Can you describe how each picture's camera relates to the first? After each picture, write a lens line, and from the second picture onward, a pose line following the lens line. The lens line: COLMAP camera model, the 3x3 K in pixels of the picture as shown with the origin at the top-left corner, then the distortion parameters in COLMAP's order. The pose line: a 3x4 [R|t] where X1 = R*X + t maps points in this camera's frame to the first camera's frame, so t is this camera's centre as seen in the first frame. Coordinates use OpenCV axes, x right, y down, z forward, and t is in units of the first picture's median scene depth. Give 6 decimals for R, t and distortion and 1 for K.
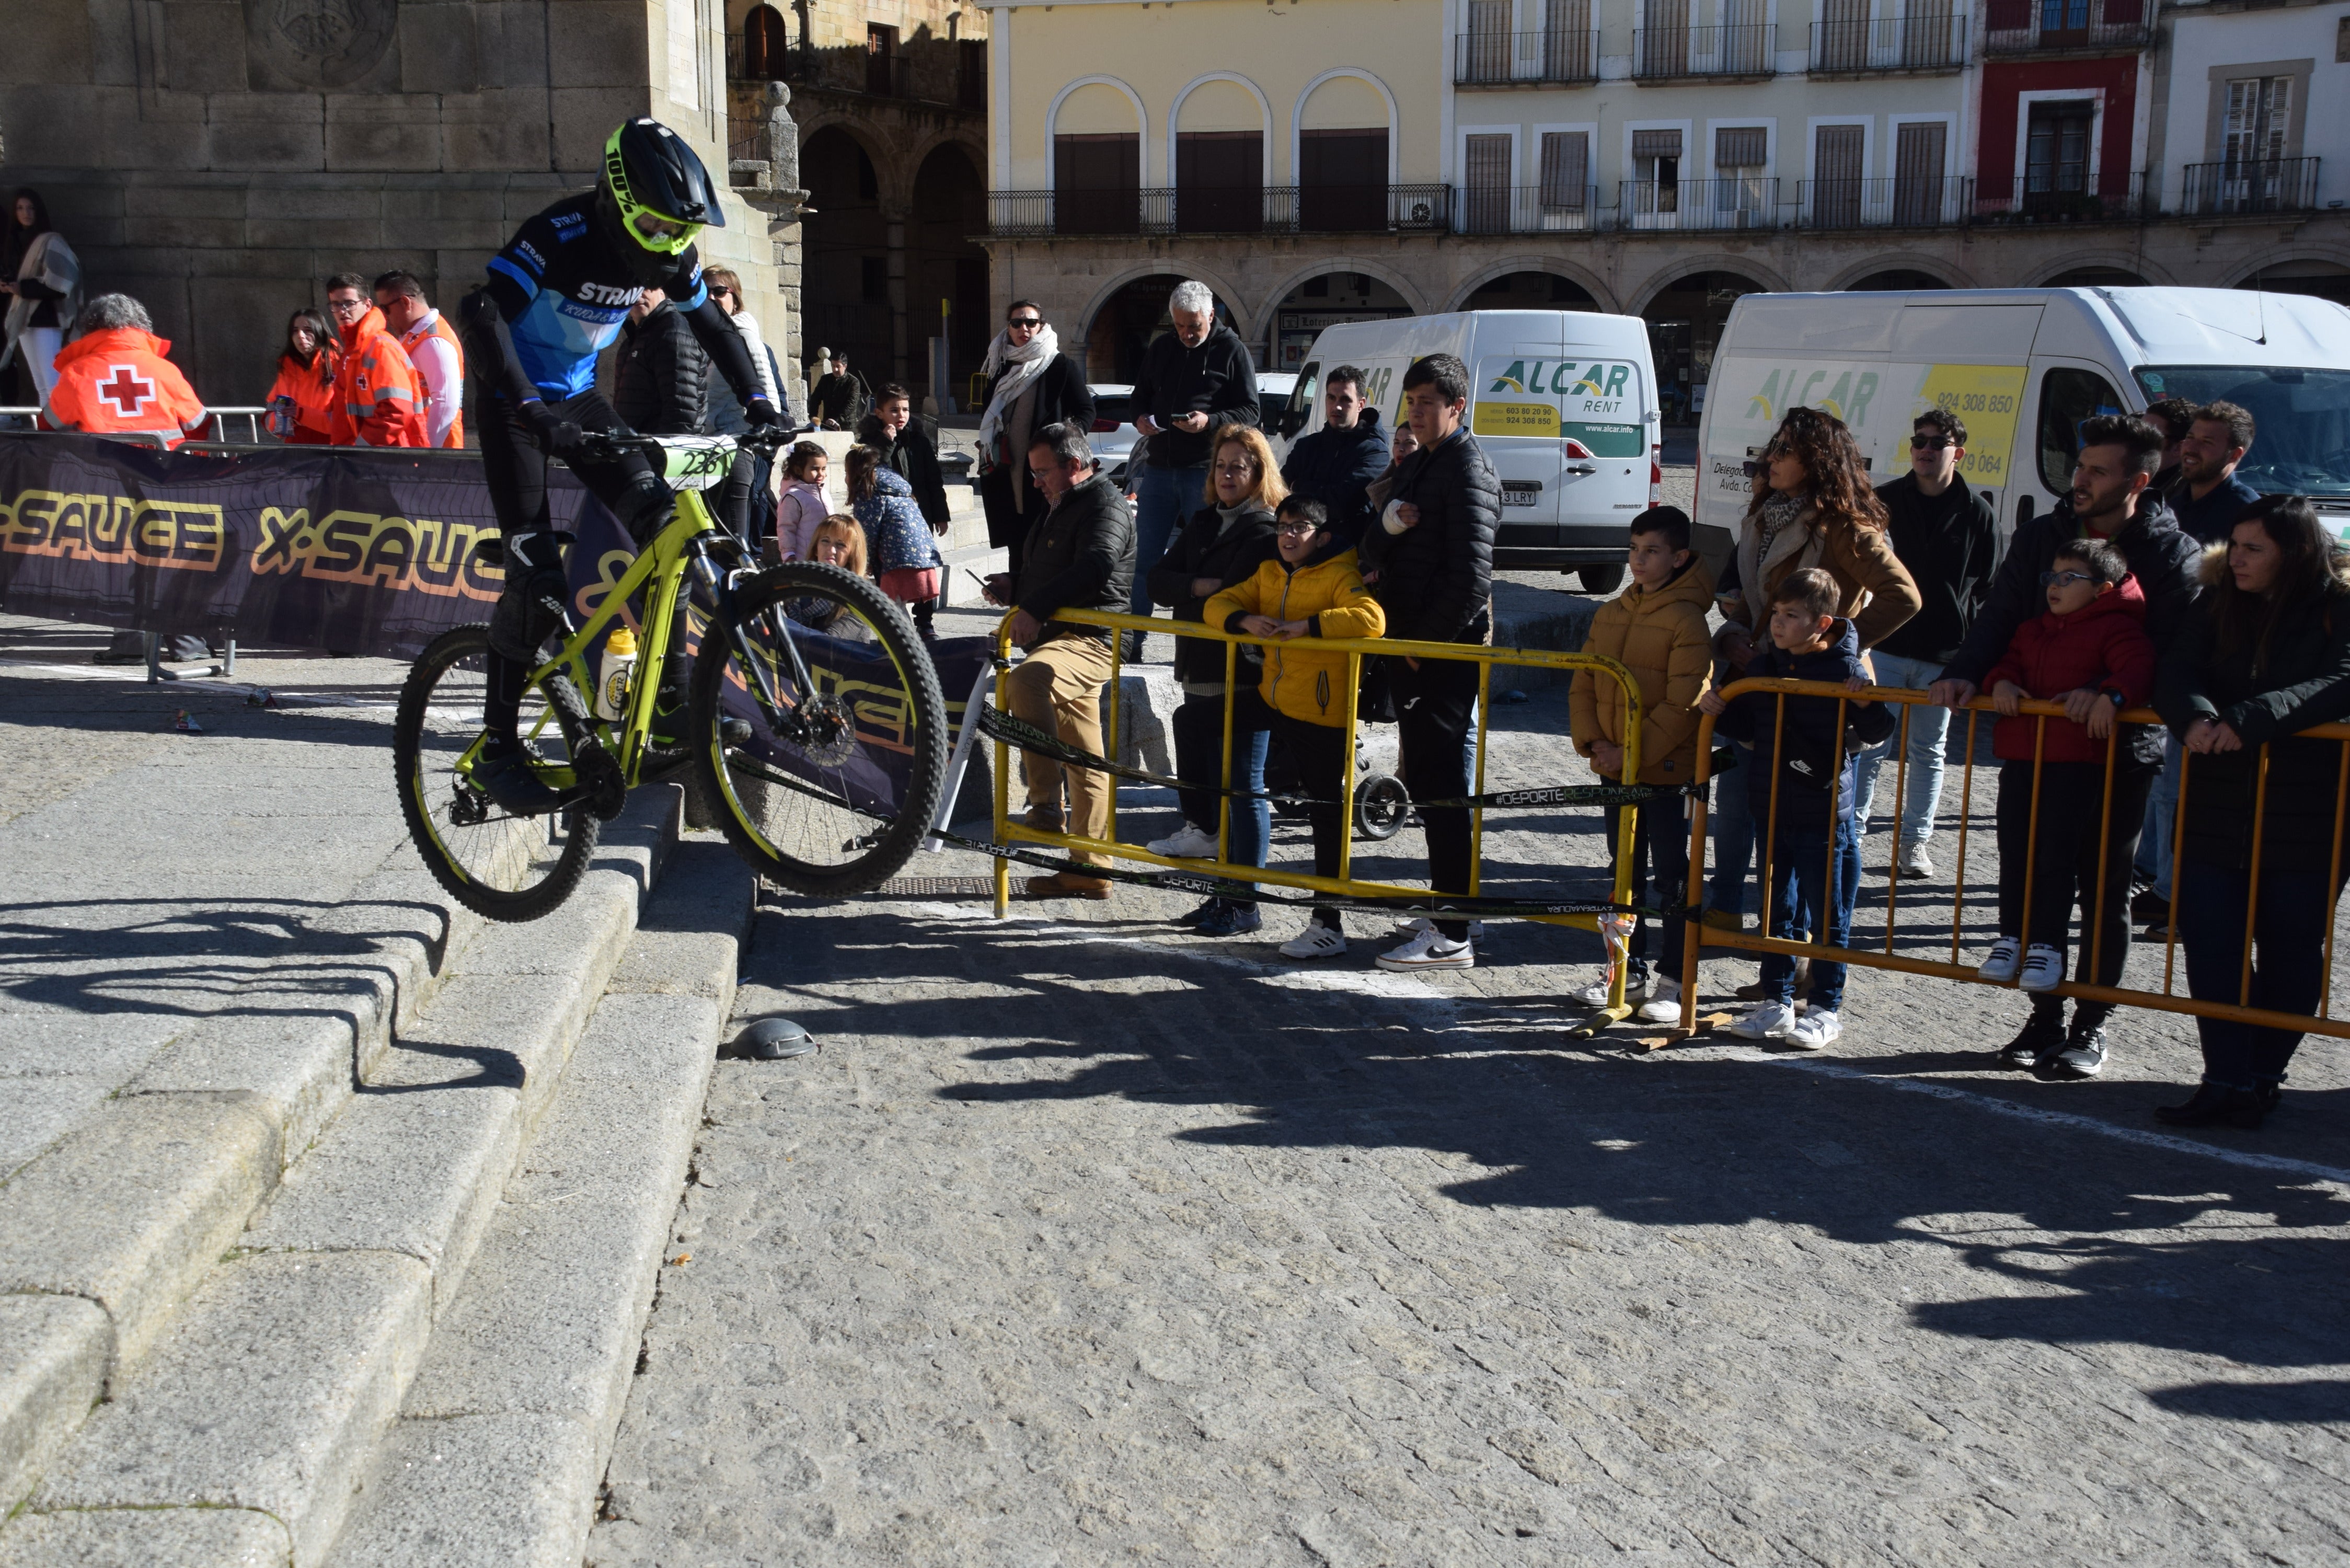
lens RADIAL K [[2572.7, 0, 1171.6], [0, 2572.7, 766.5], [0, 0, 1]] dist [0.007203, 0.294948]
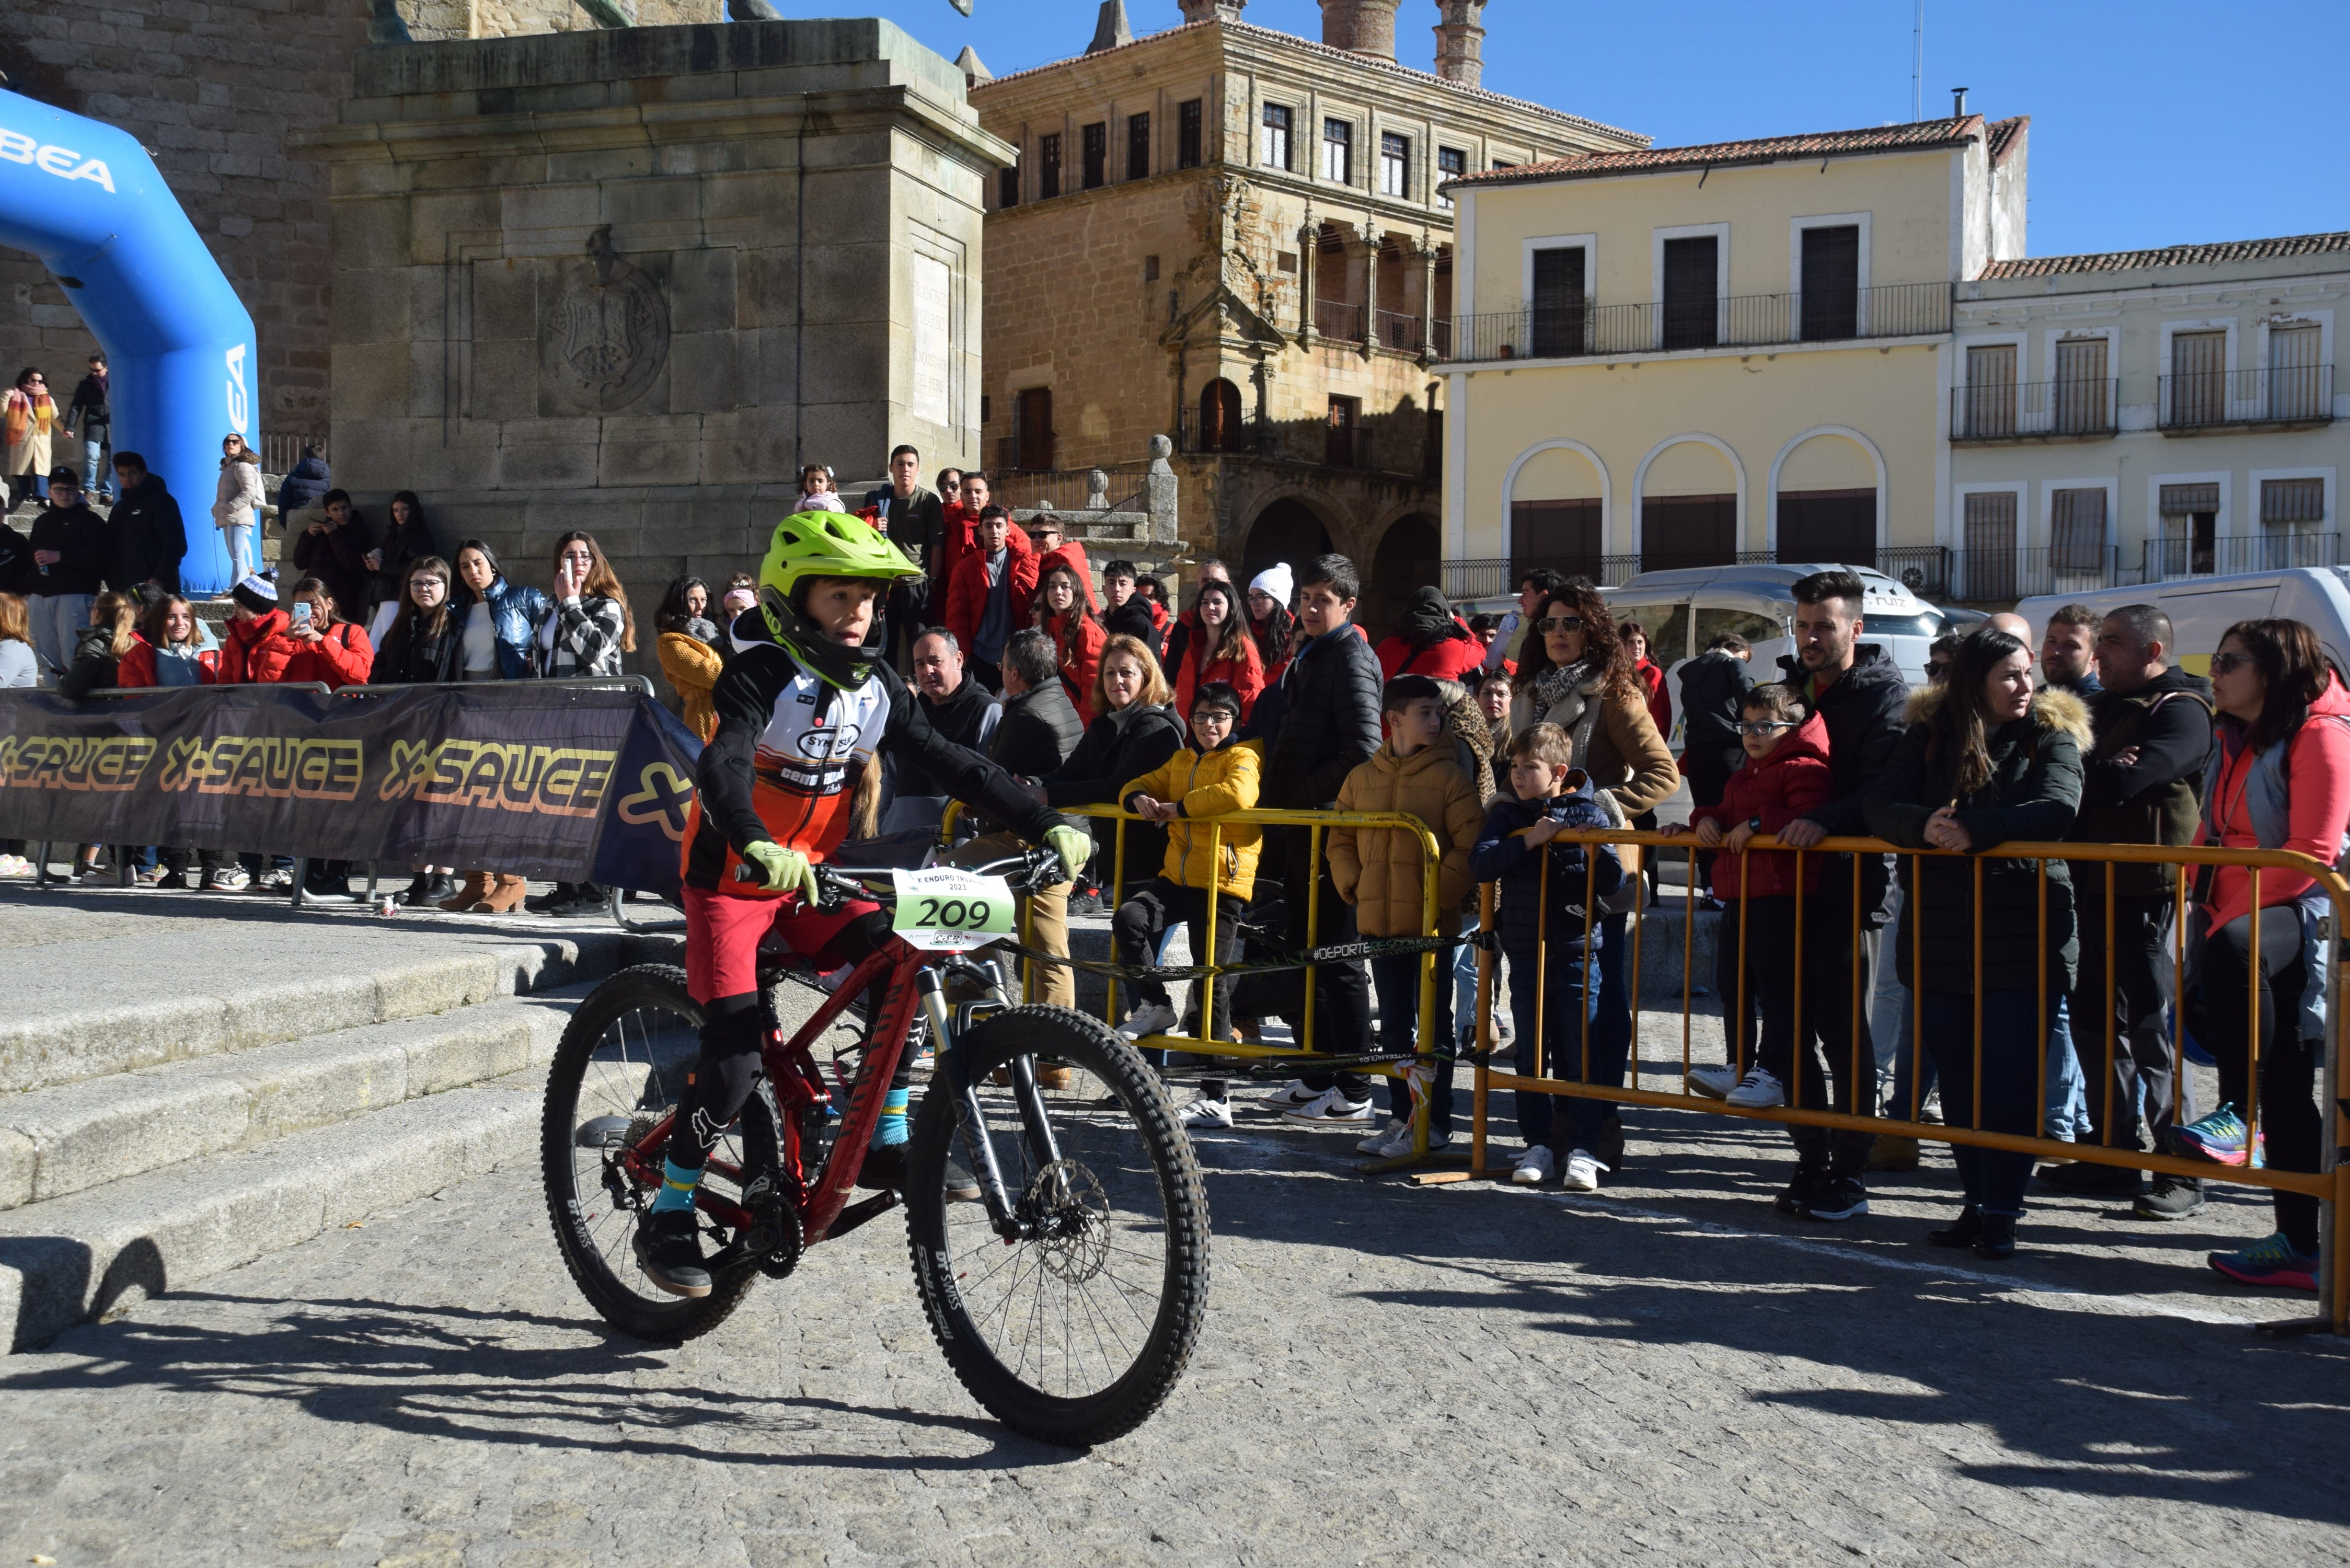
lens RADIAL K [[2860.6, 0, 1170.2], [0, 2860.6, 790.1], [0, 0, 1]] dist [0.037032, 0.458655]
pose [[0.979782, 0.005880, -0.199982, 0.170151], [-0.035971, 0.988457, -0.147170, 0.069187], [0.196809, 0.151388, 0.968684, -0.086957]]
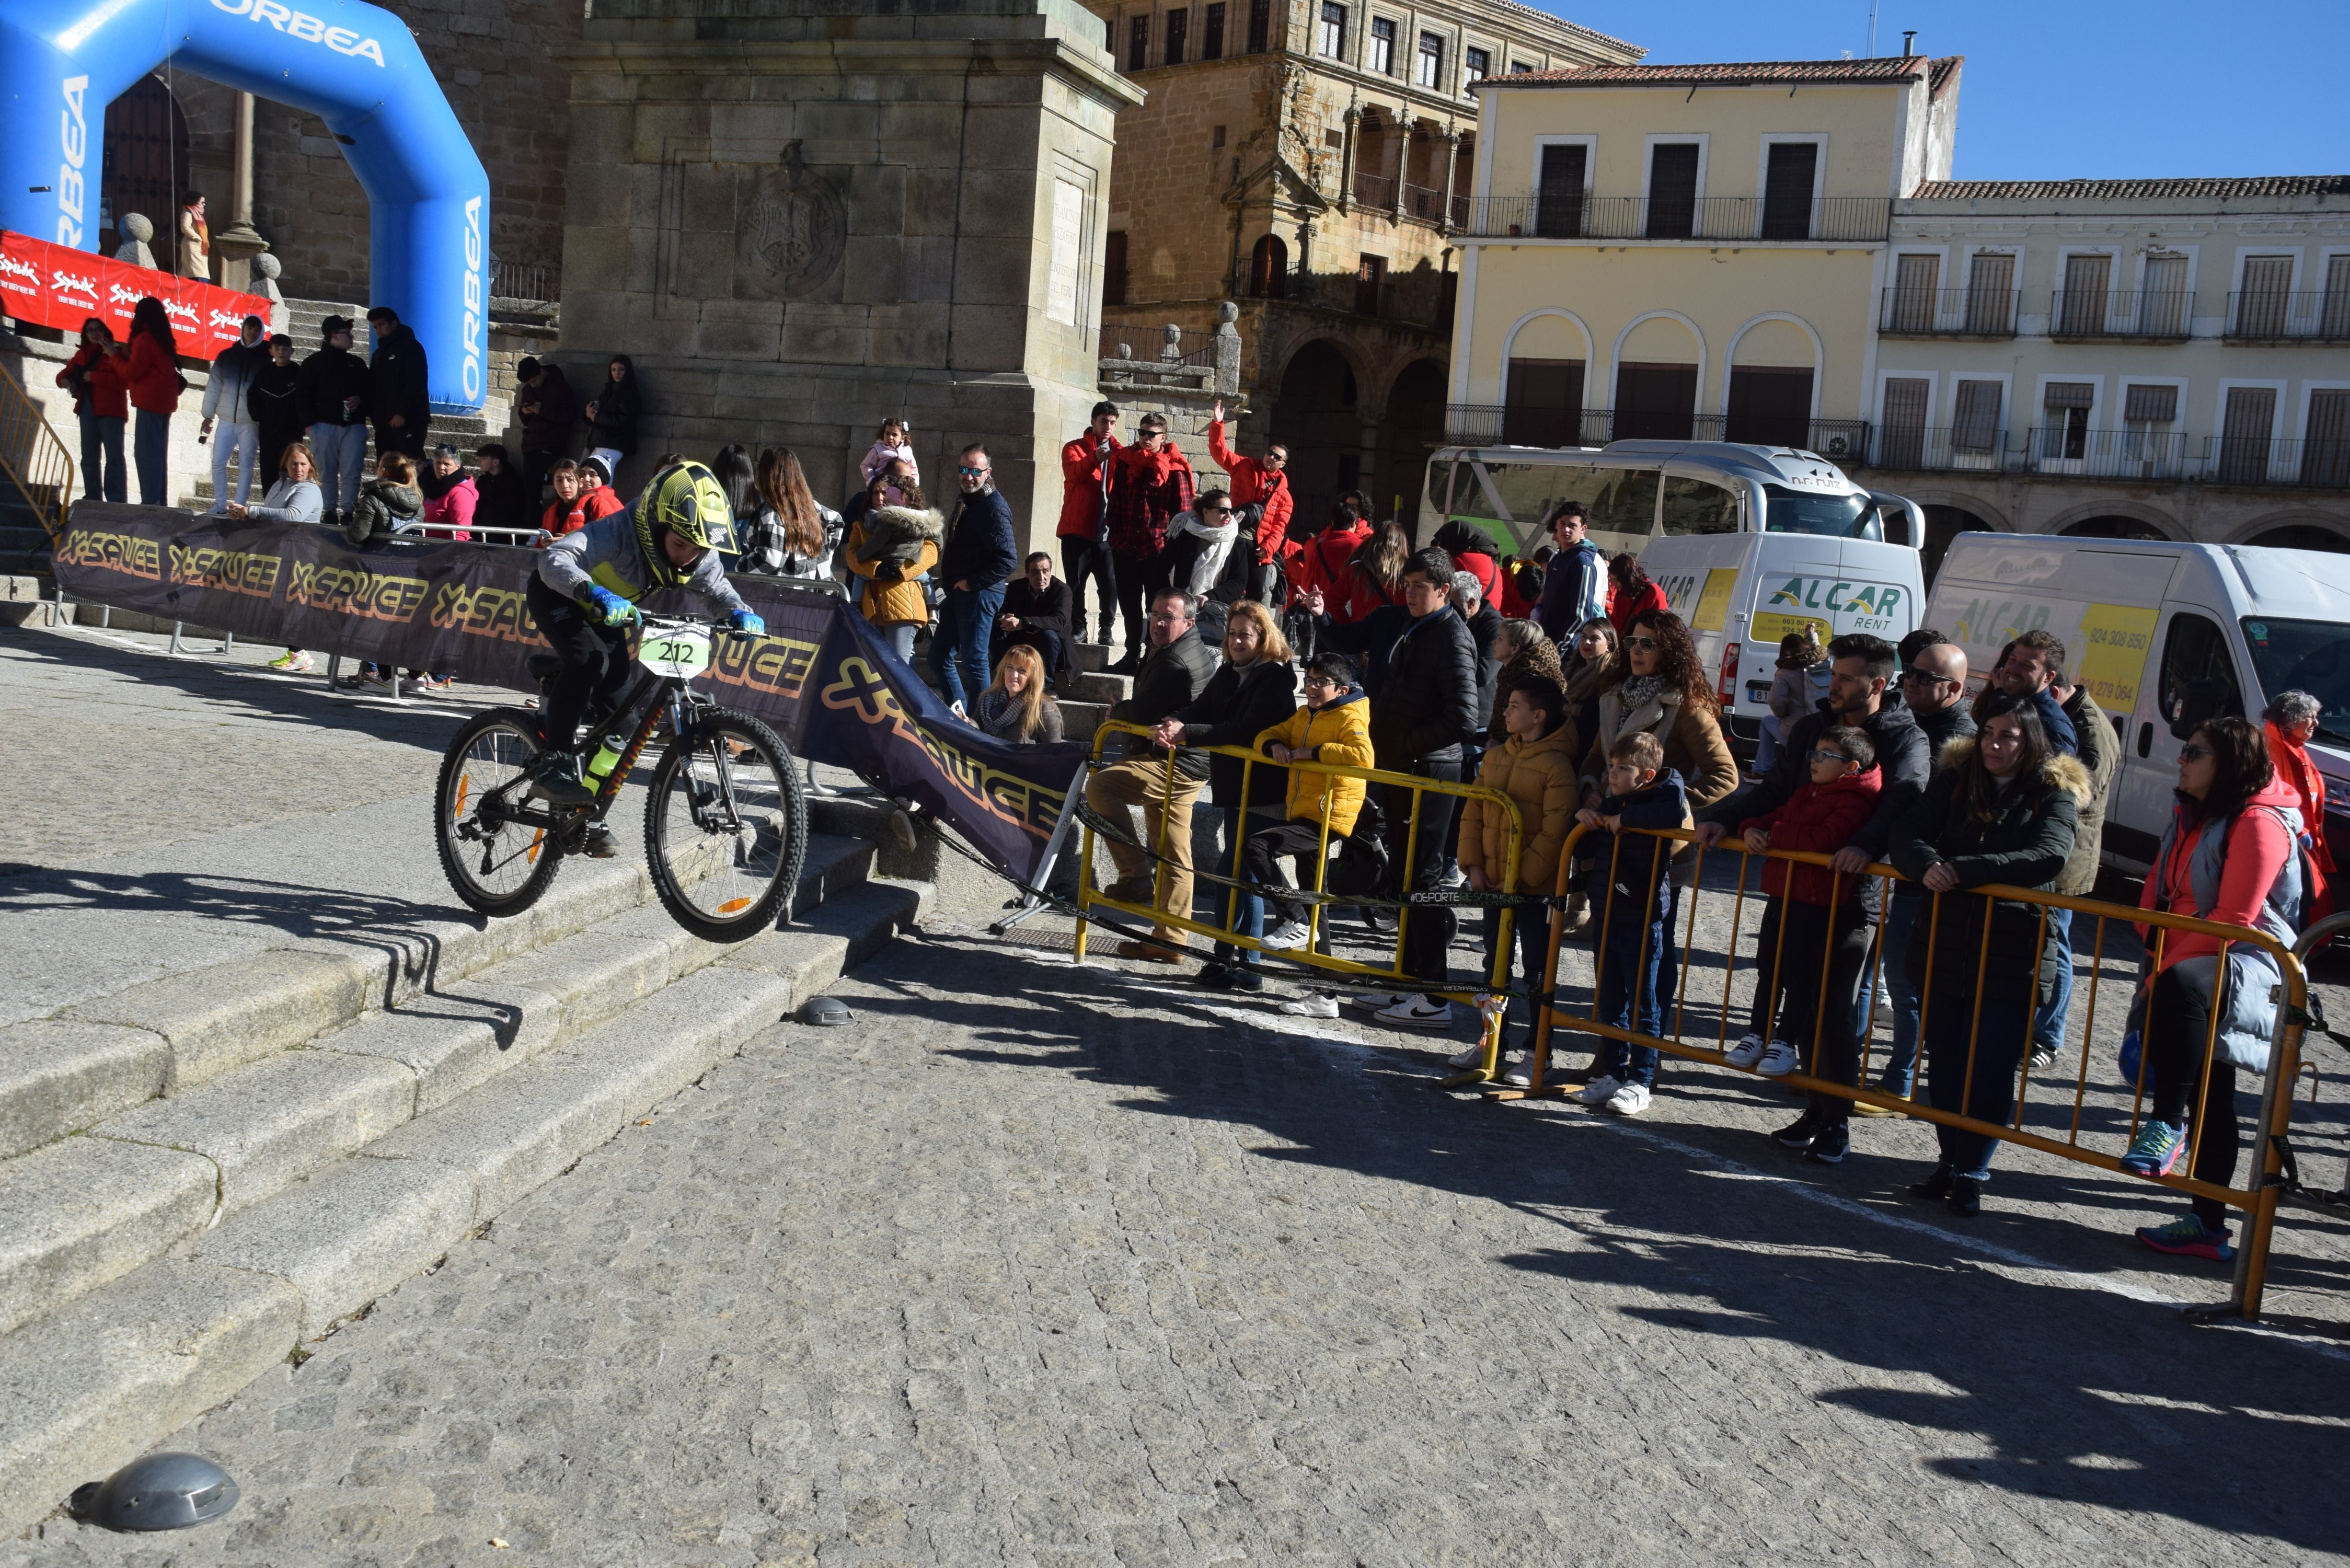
lens RADIAL K [[2372.6, 0, 1173.3], [0, 2372.6, 785.5], [0, 0, 1]] dist [-0.063117, 0.278142]
pose [[0.976004, 0.086617, -0.199786, 0.135409], [-0.098097, 0.994005, -0.048277, 0.015411], [0.194407, 0.066717, 0.978650, -0.095769]]
